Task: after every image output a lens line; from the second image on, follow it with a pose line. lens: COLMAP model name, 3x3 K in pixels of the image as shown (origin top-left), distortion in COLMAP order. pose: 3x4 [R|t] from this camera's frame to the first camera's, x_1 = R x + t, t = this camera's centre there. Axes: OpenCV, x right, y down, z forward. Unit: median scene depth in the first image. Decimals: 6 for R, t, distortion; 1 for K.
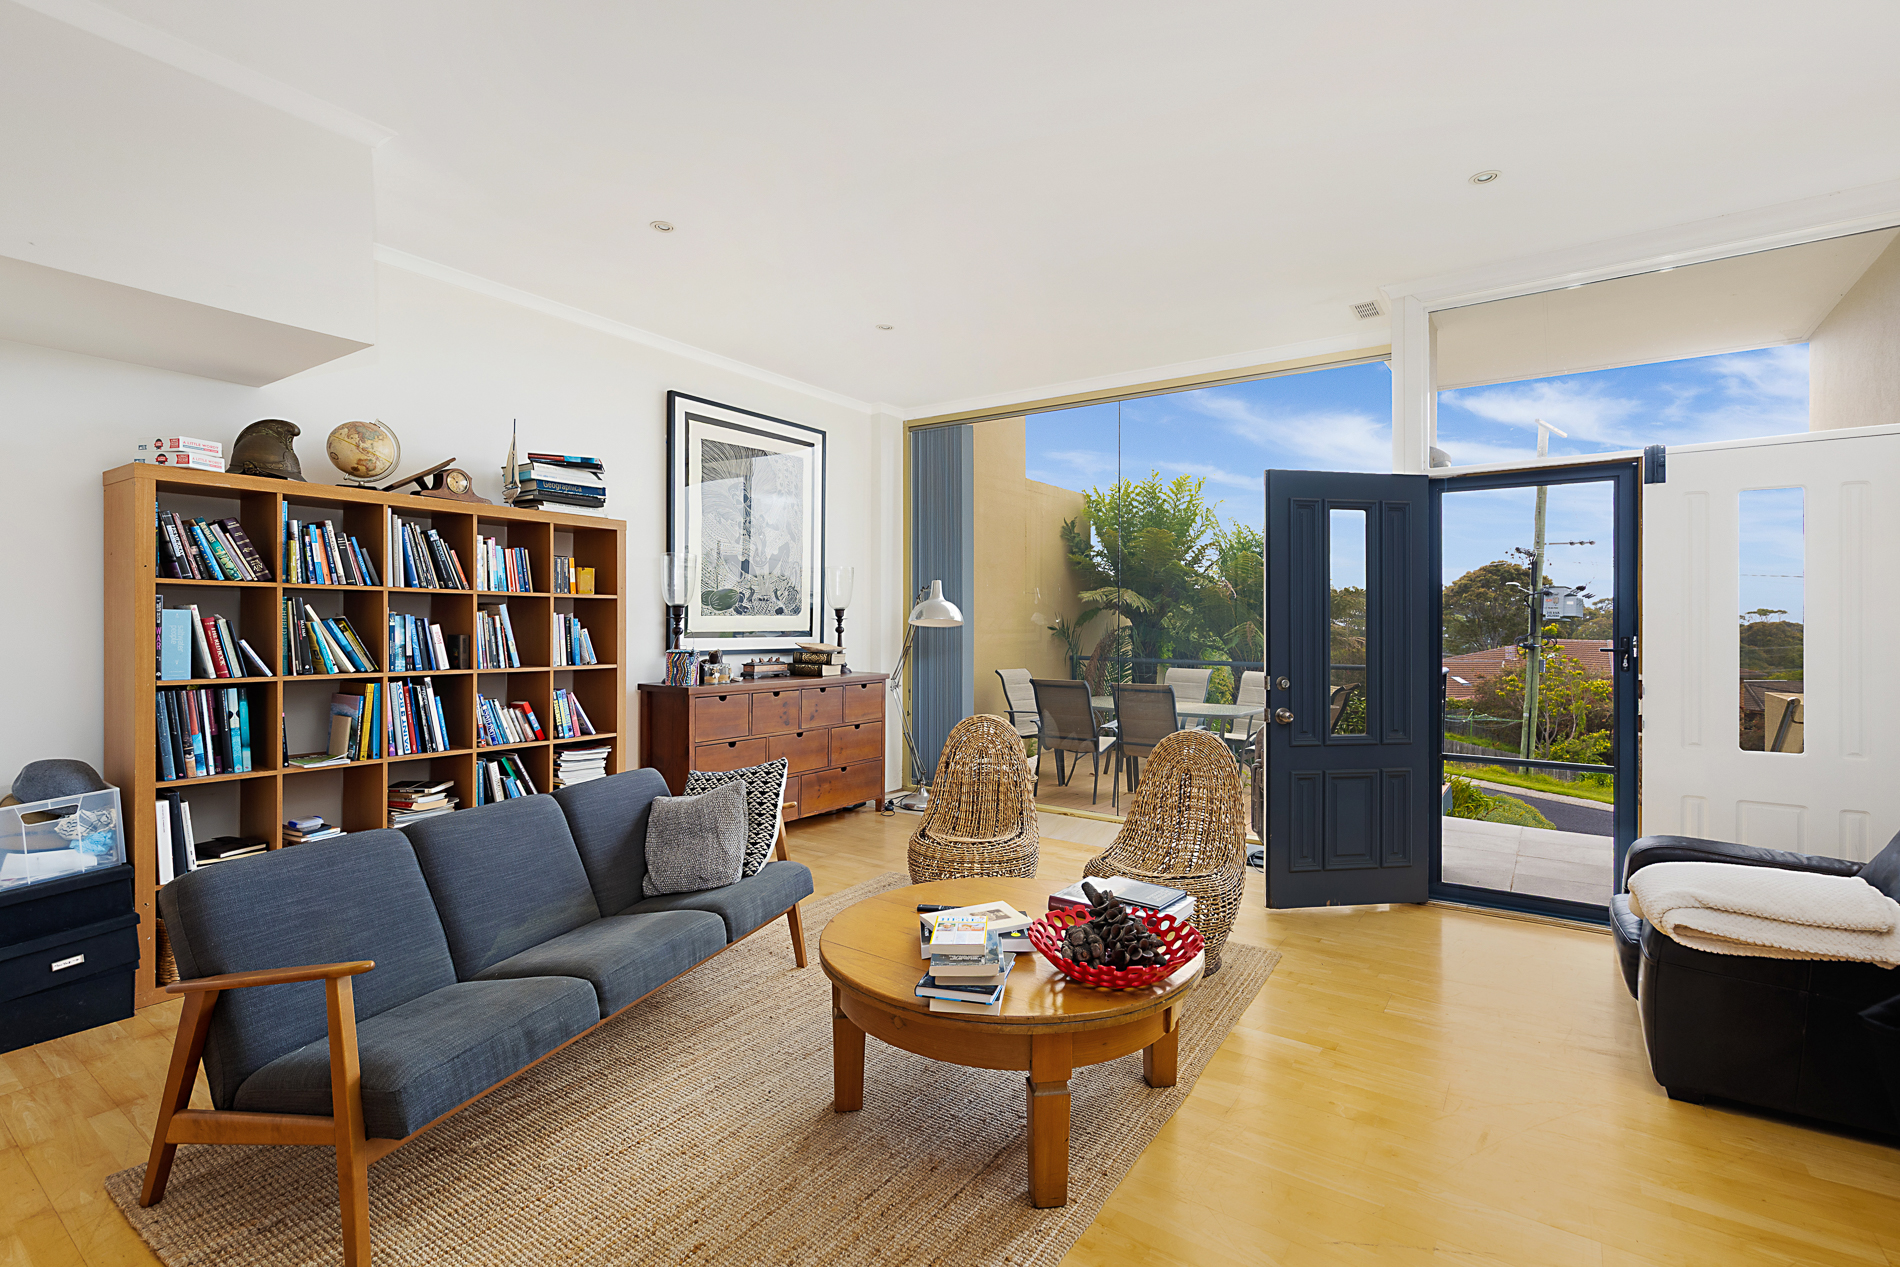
lens RADIAL K [[849.0, 0, 961.7], [0, 849.0, 622.1], [0, 0, 1]] dist [0.001952, 0.000902]
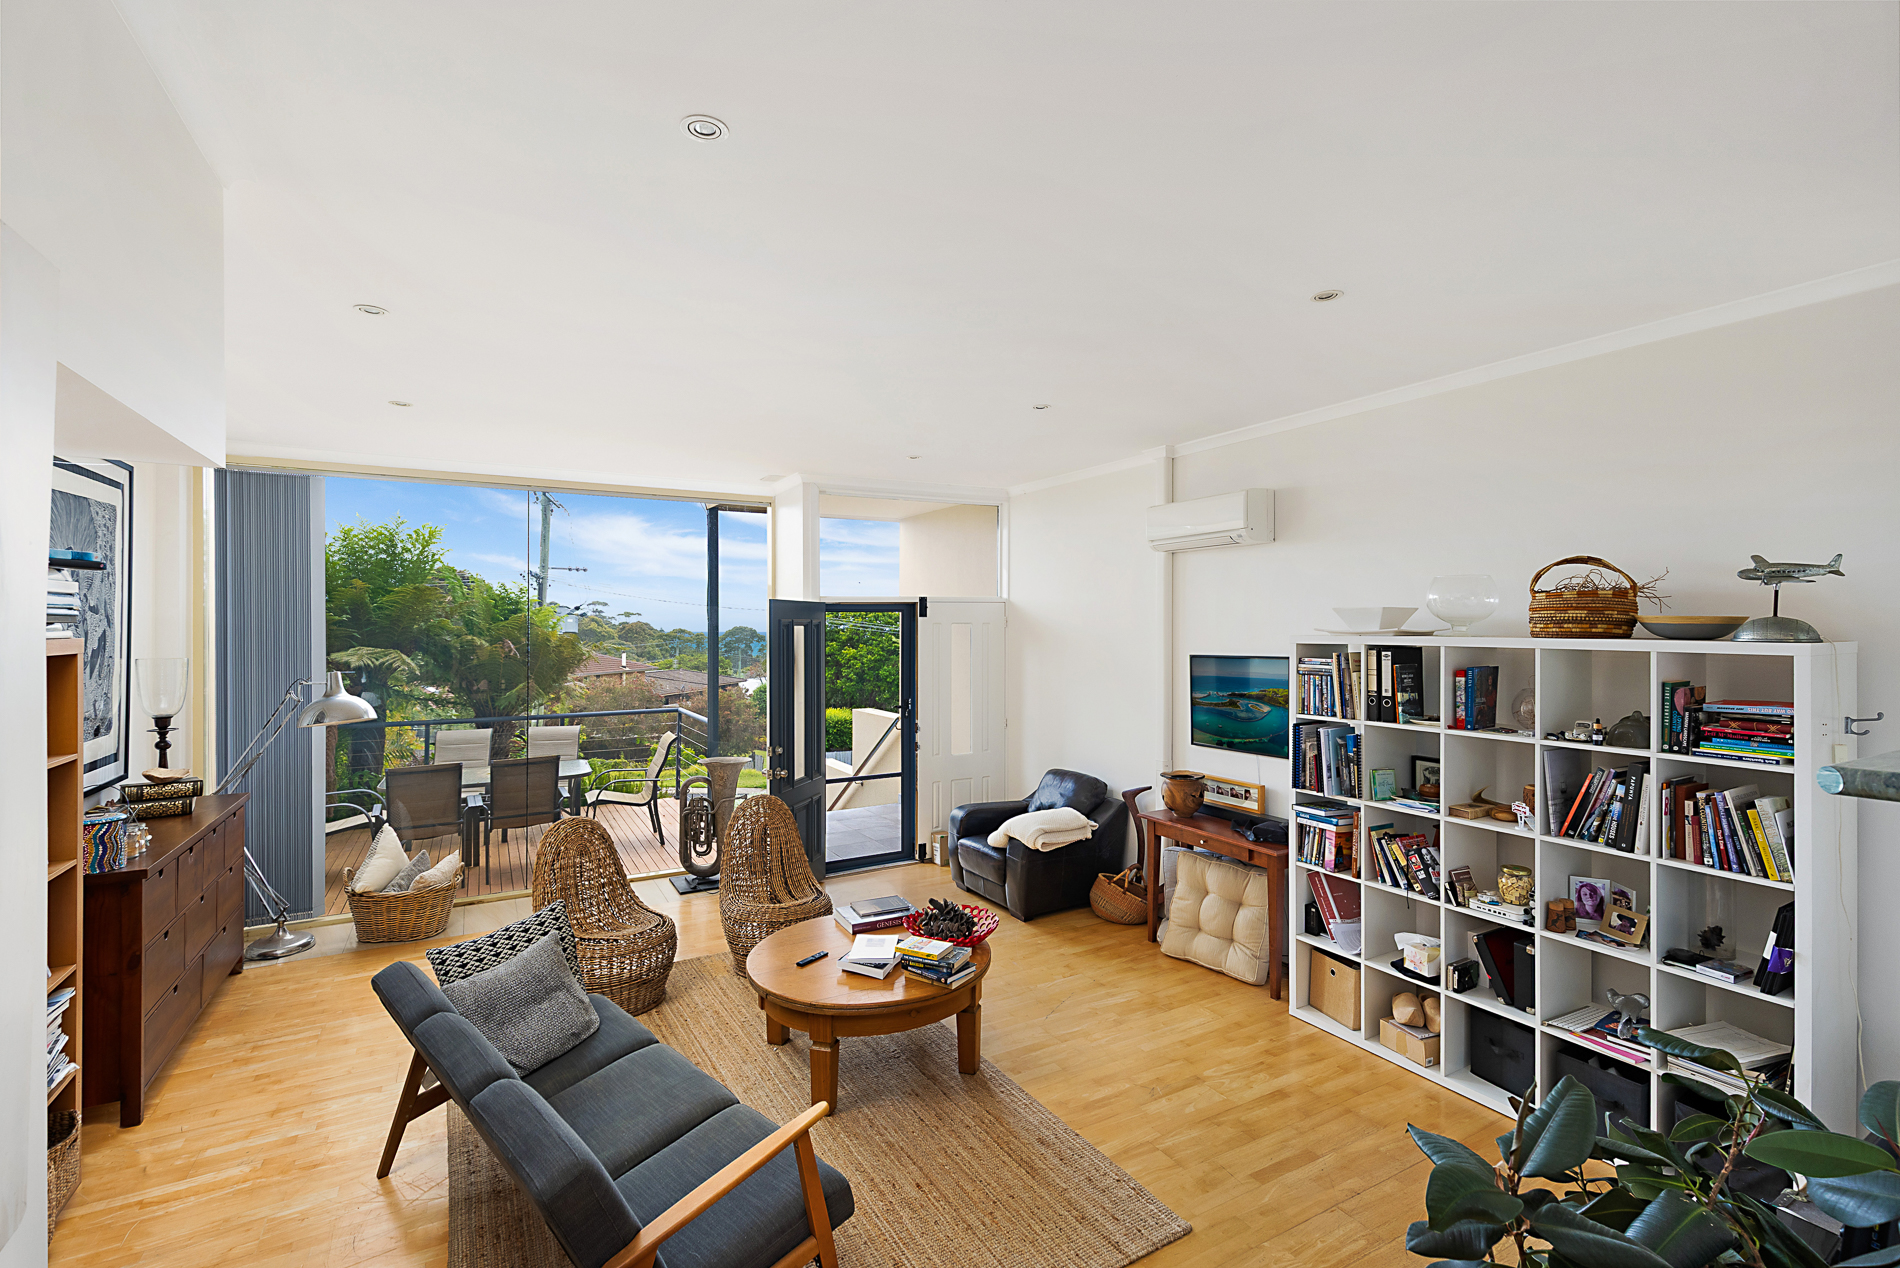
lens RADIAL K [[849.0, 0, 949.6], [0, 849.0, 618.5], [0, 0, 1]] dist [0.001952, 0.000902]
pose [[0.440535, -0.000884, 0.897735, -0.783206], [0.006716, 0.999975, -0.002311, -0.145627], [-0.897710, 0.007047, 0.440530, 0.118741]]
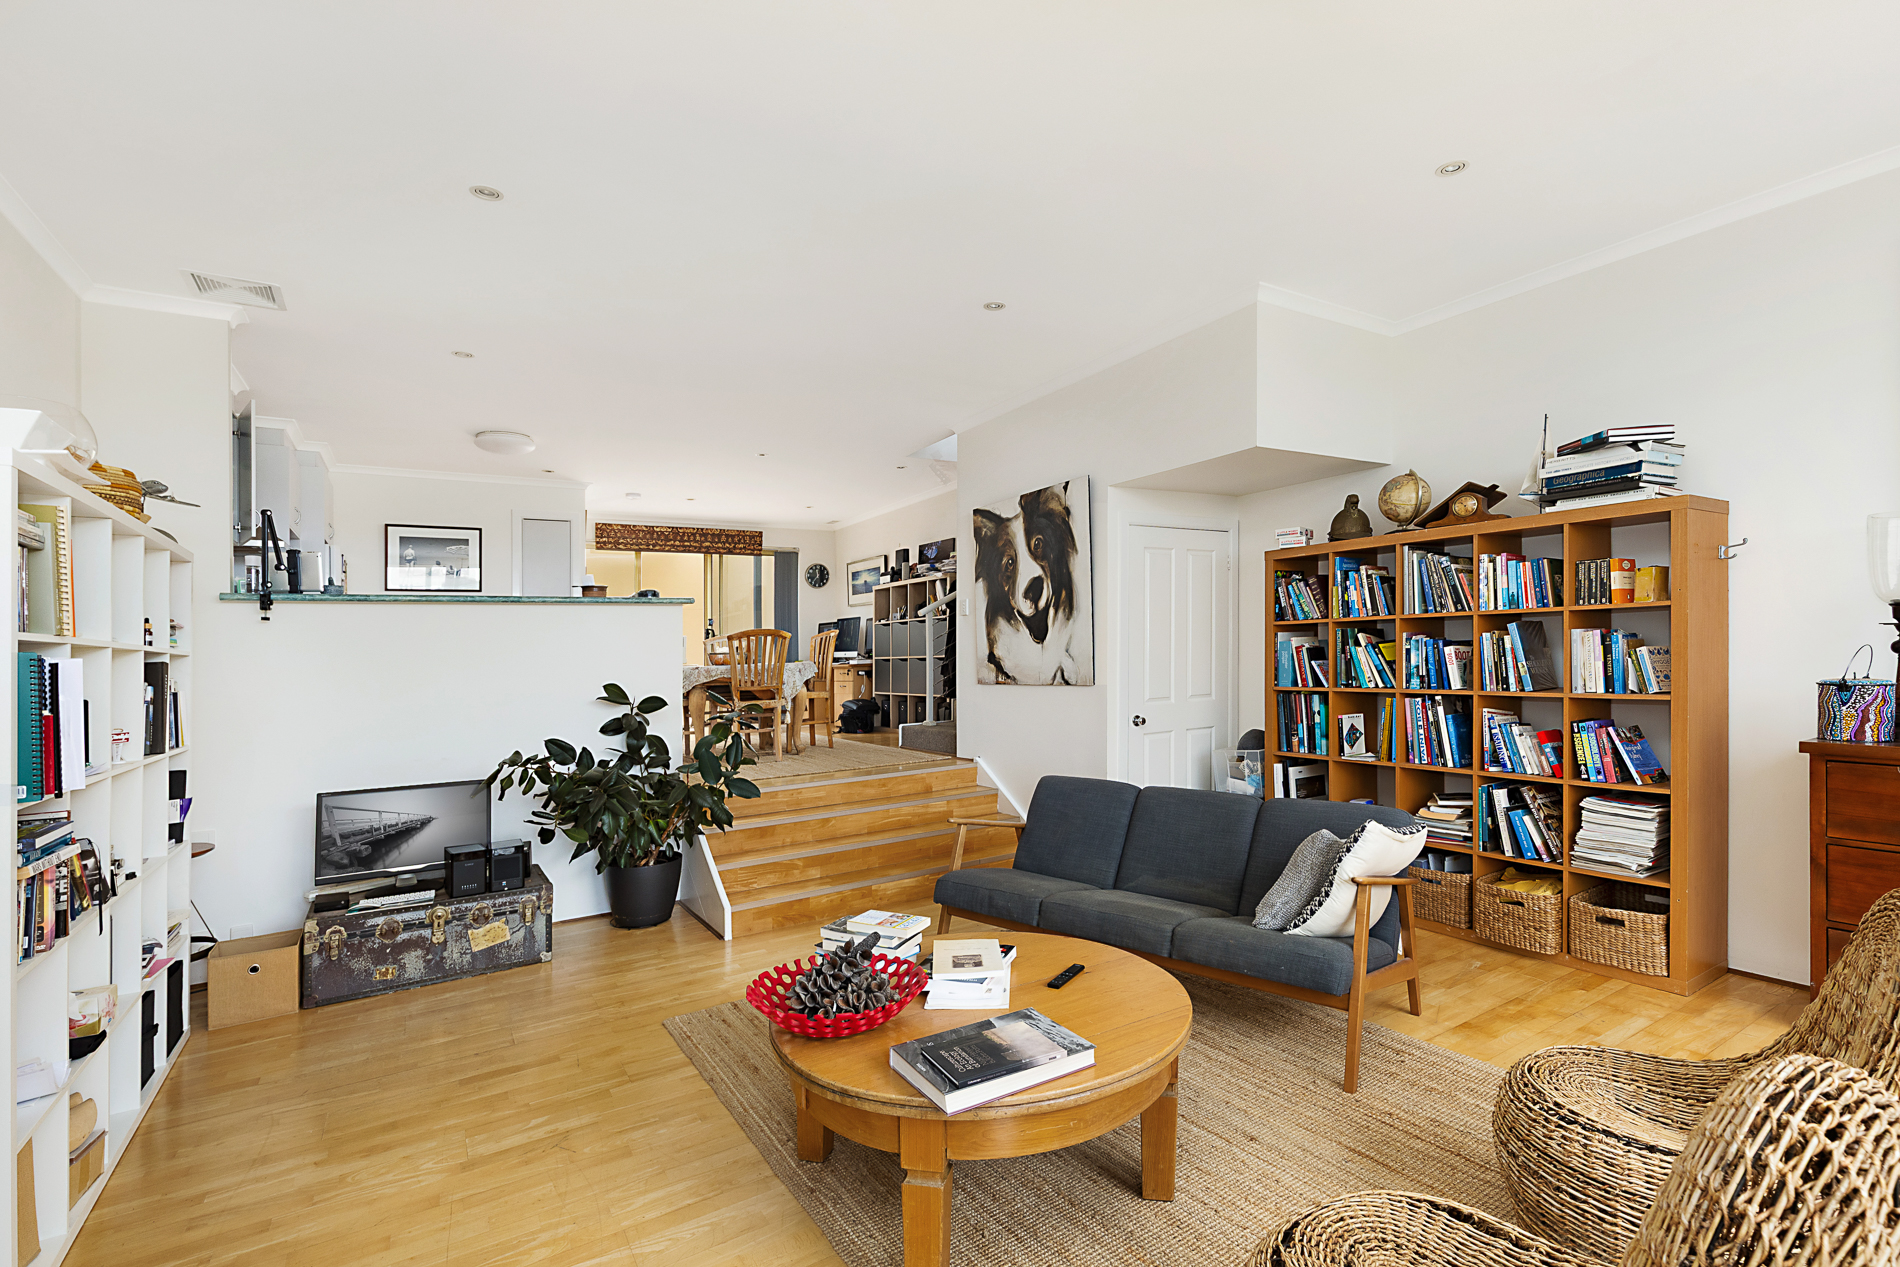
lens RADIAL K [[849.0, 0, 955.6], [0, 849.0, 637.8], [0, 0, 1]] dist [0.001952, 0.000902]
pose [[-0.374832, -0.014888, -0.926973, 0.557704], [0.027877, 0.999238, -0.027322, 0.003674], [0.926674, -0.036083, -0.374131, 0.787097]]
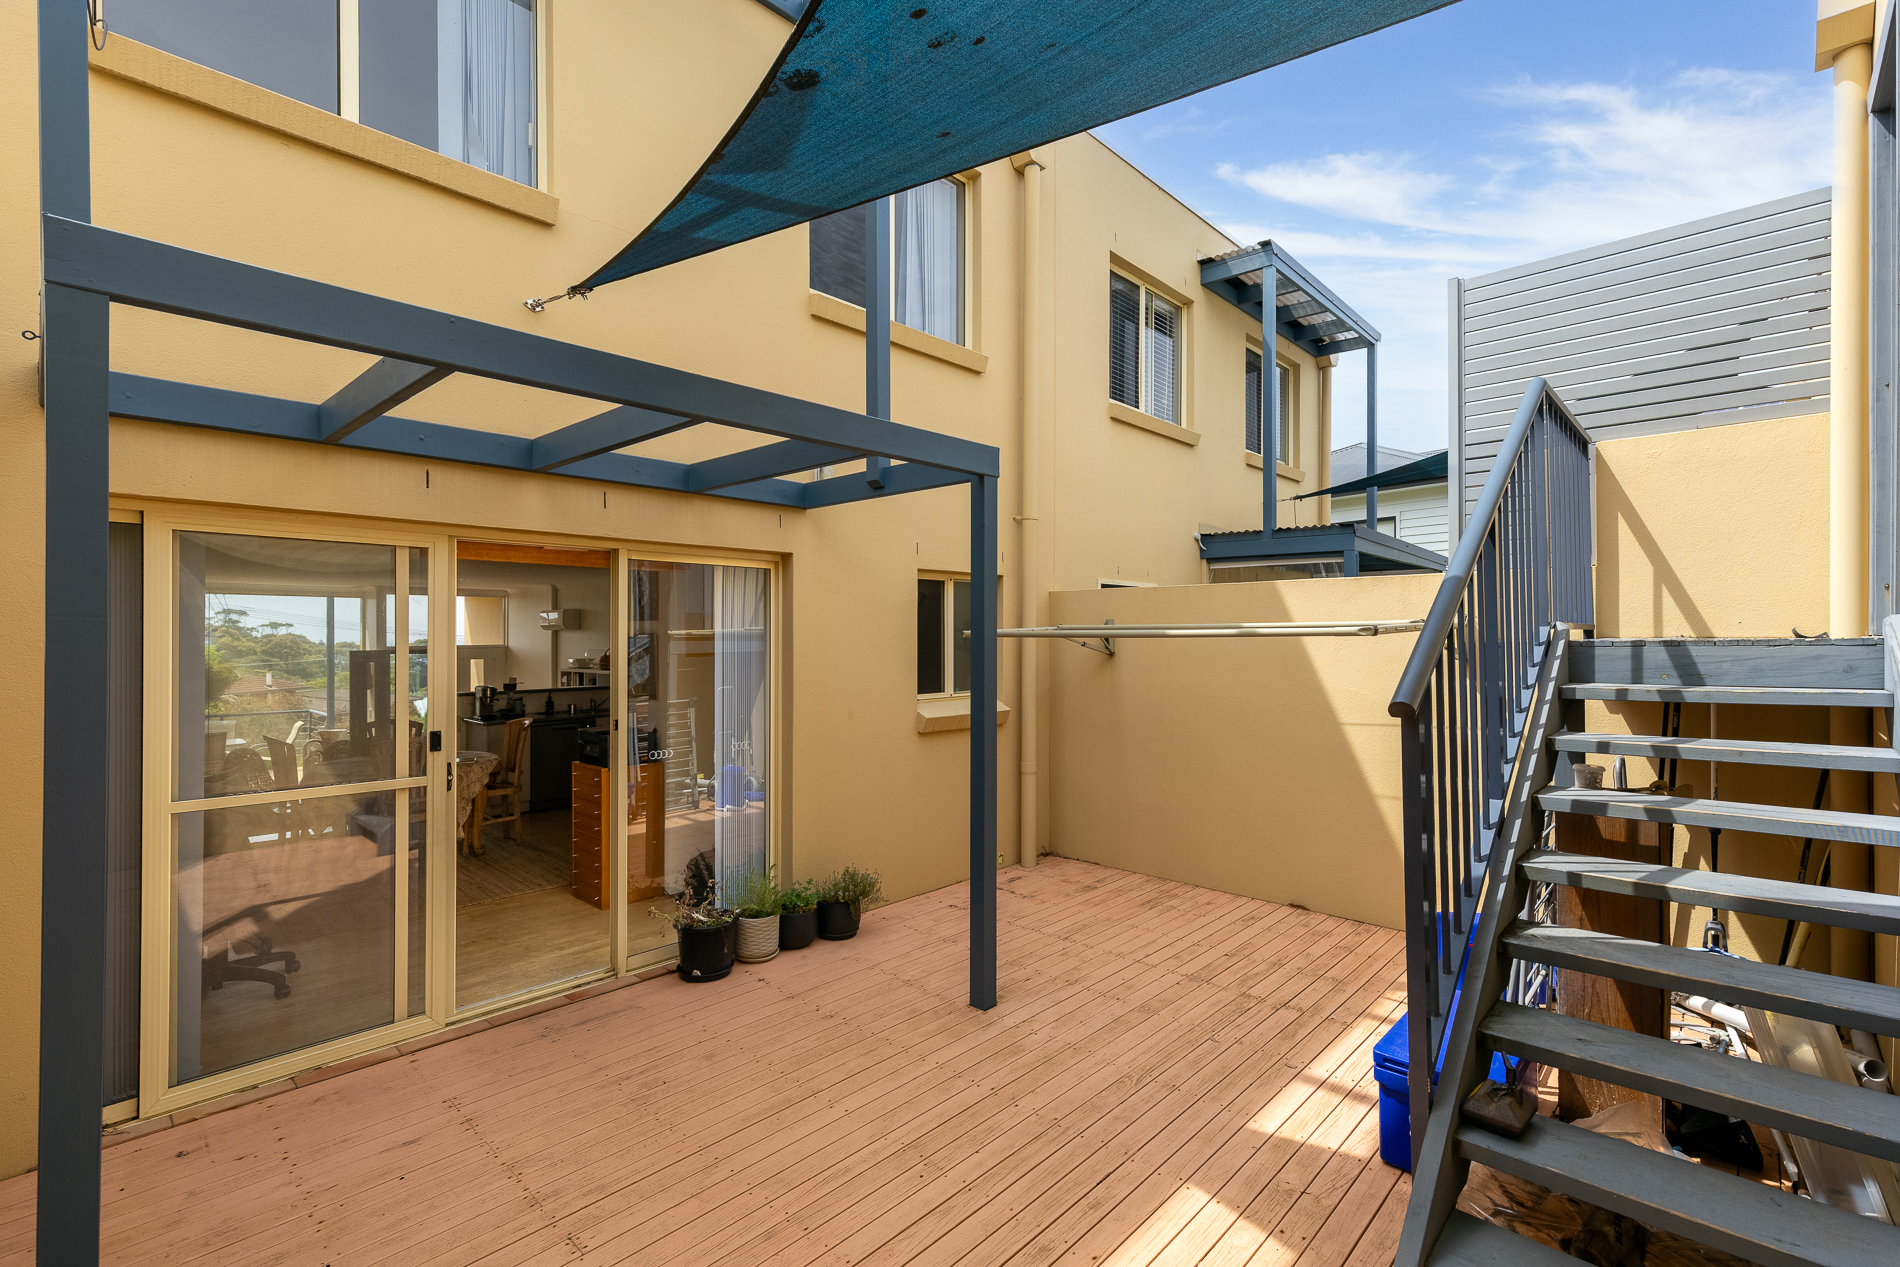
lens RADIAL K [[849.0, 0, 942.1], [0, 849.0, 628.6], [0, 0, 1]] dist [0.001952, 0.000902]
pose [[0.152349, 0.004522, 0.988316, -2.284035], [0.002373, 0.999985, -0.004941, -0.240195], [-0.988324, 0.003098, 0.152336, -1.499284]]
